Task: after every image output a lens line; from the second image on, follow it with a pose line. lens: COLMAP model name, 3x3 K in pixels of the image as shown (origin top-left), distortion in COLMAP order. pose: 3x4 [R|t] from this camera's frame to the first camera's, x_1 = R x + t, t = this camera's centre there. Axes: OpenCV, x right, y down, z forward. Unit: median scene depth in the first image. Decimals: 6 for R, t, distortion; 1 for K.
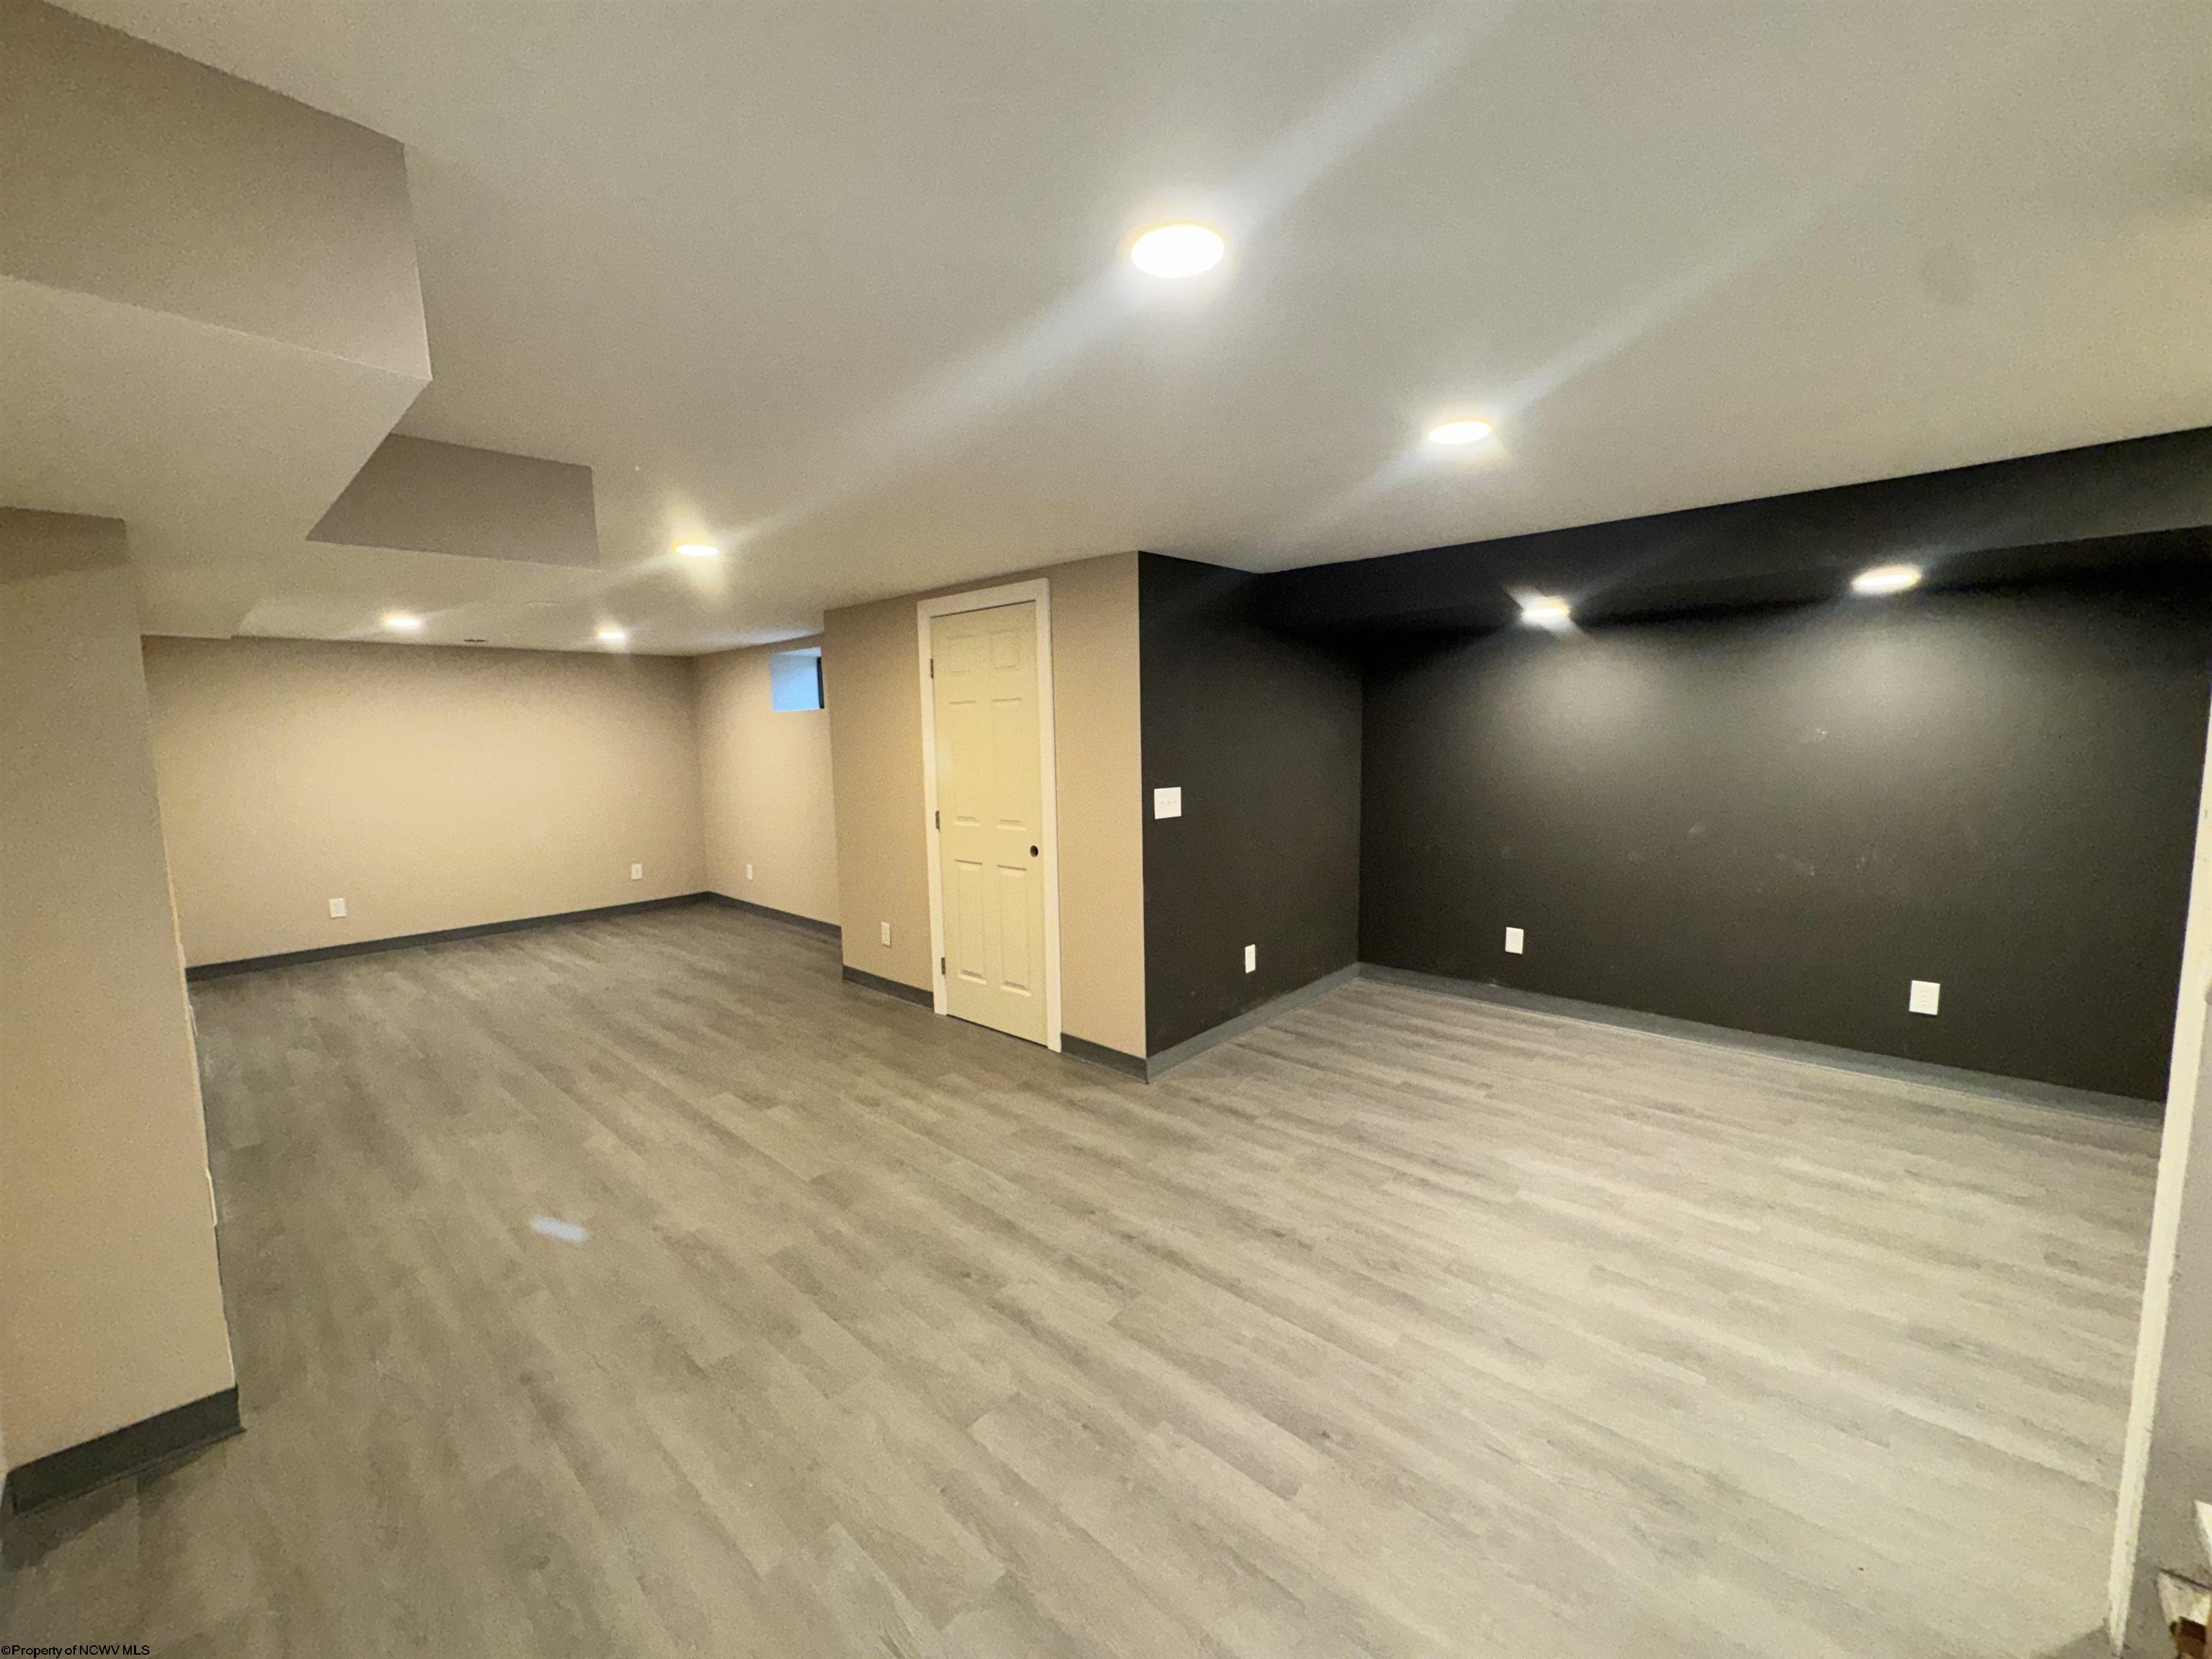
lens RADIAL K [[887.8, 0, 1107.5], [0, 887.8, 831.4], [0, 0, 1]] dist [0.000678, -0.000002]
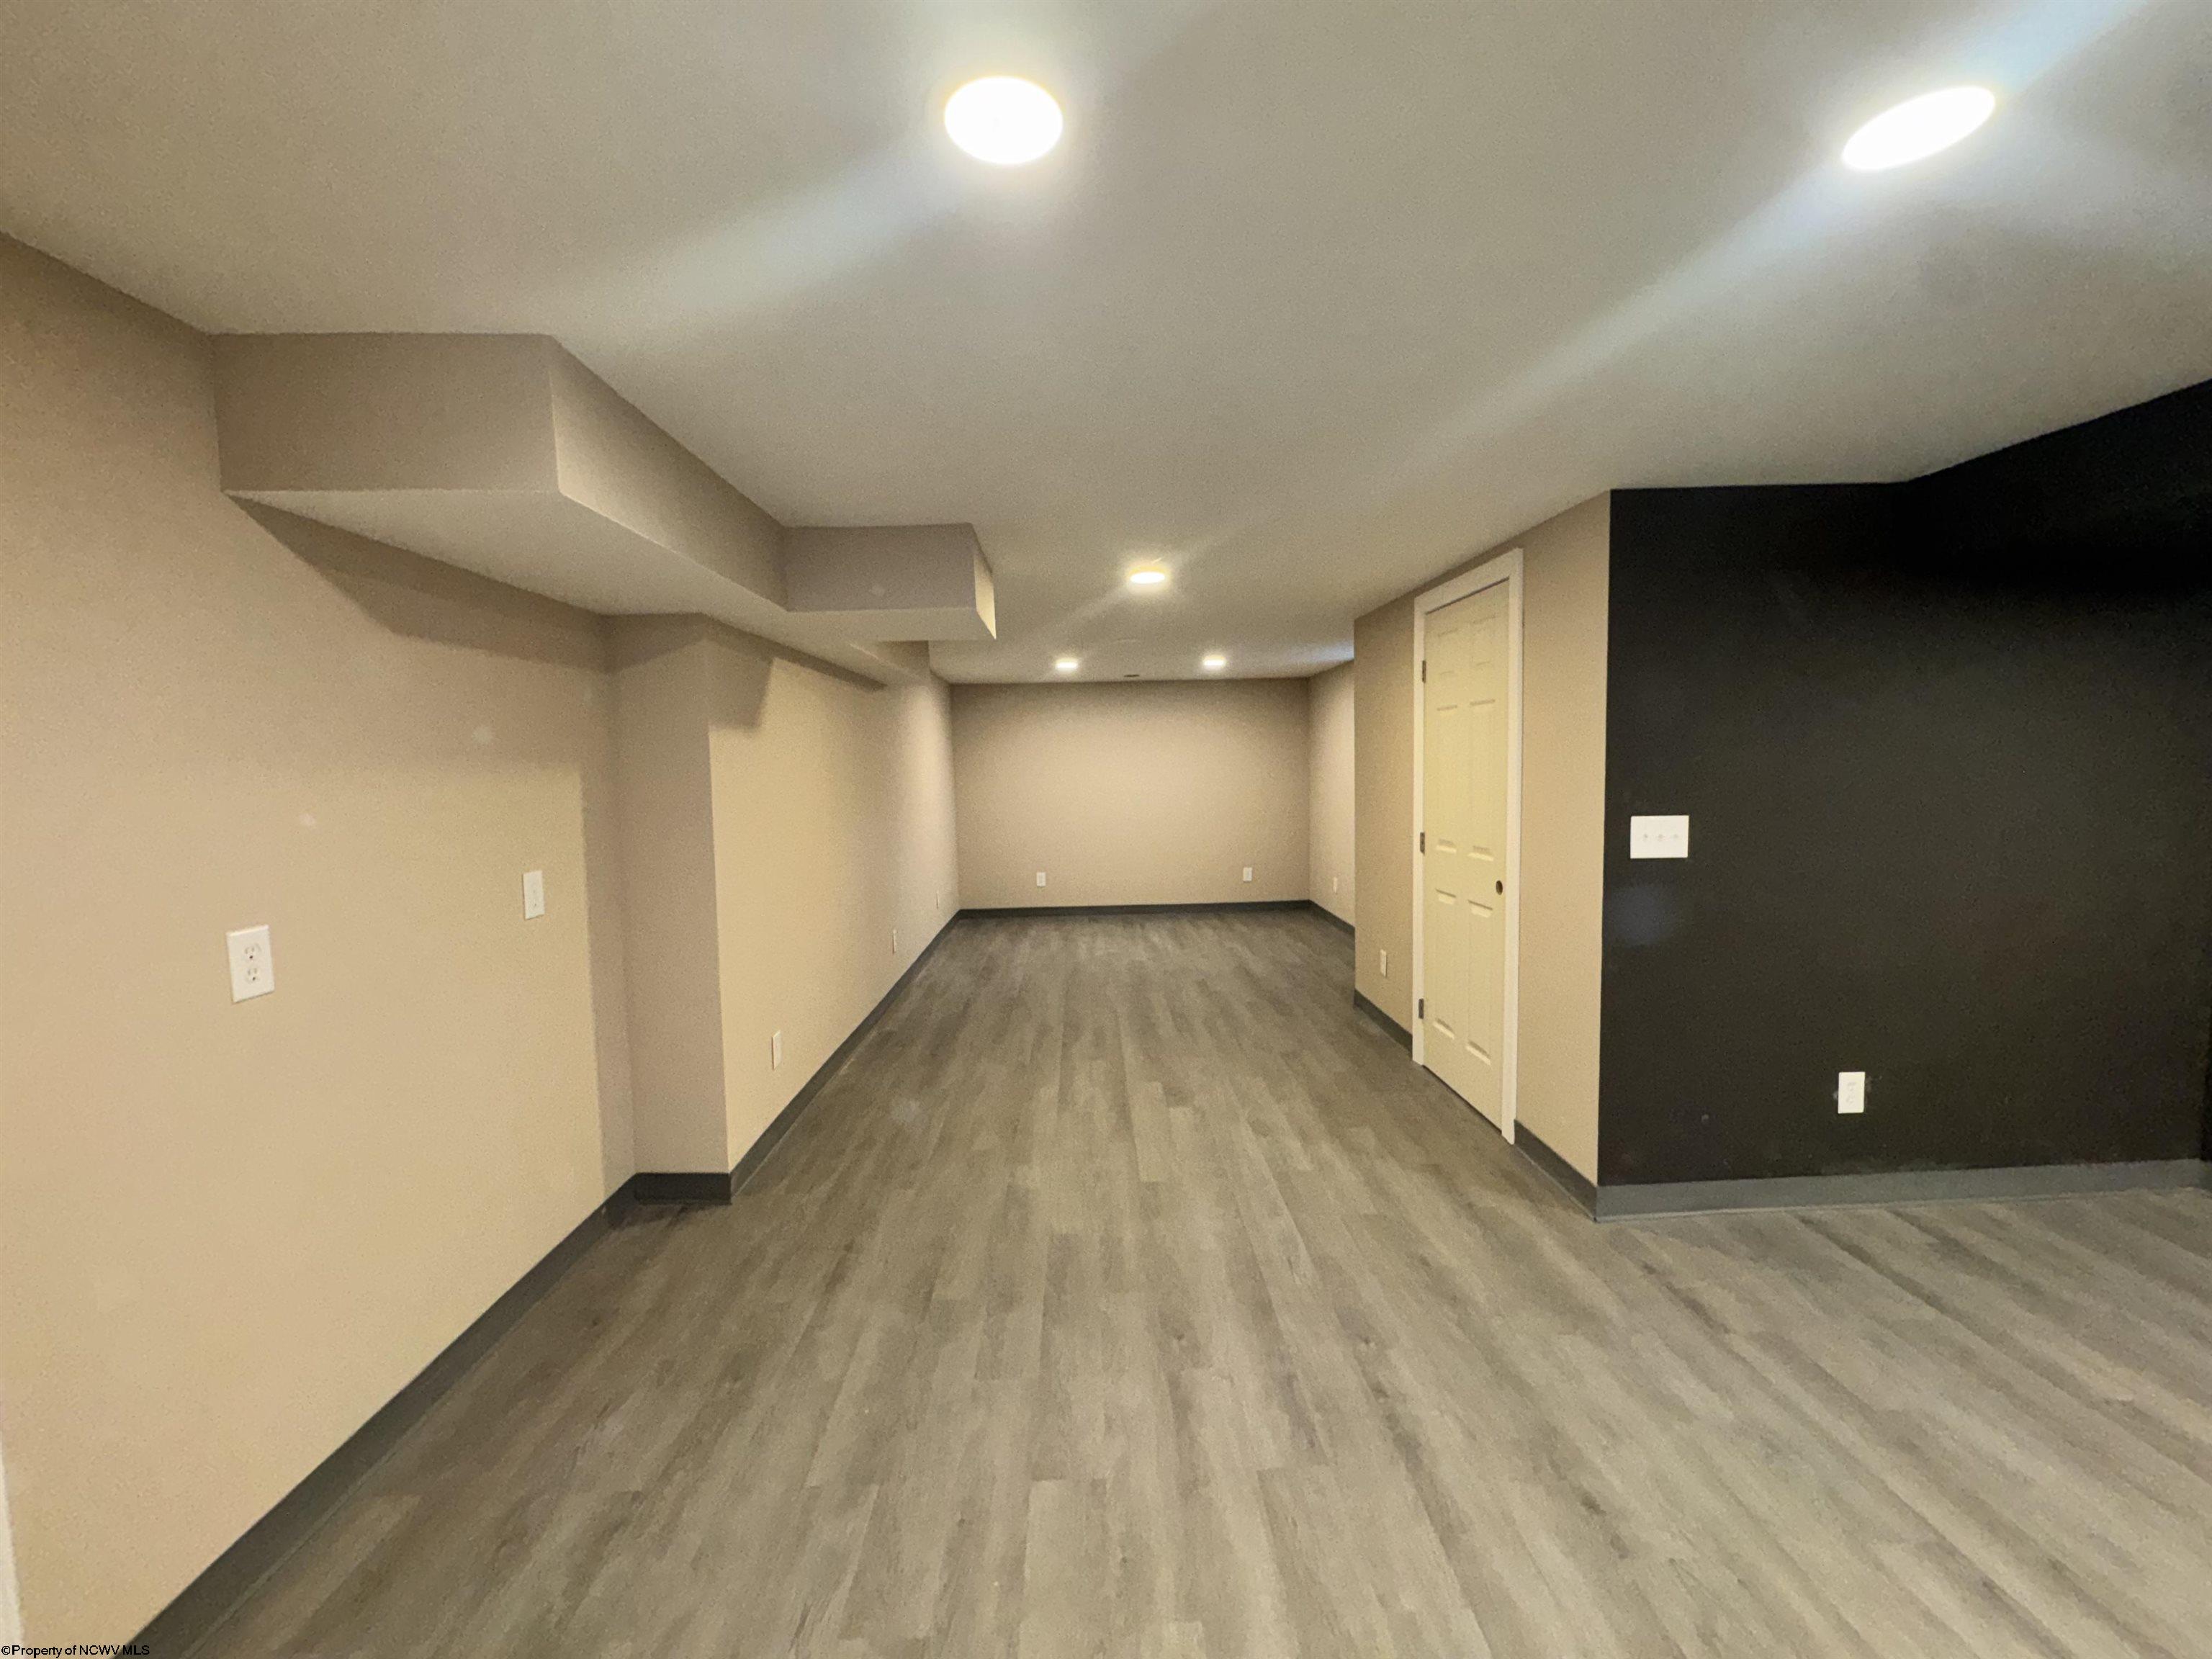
lens RADIAL K [[887.8, 0, 1102.6], [0, 887.8, 828.0], [0, 0, 1]] dist [0.000678, -0.000002]
pose [[0.692927, 0.054849, -0.718918, 0.279965], [-0.072982, 0.997317, 0.005745, -0.011136], [0.717304, 0.048487, 0.695071, 0.198782]]
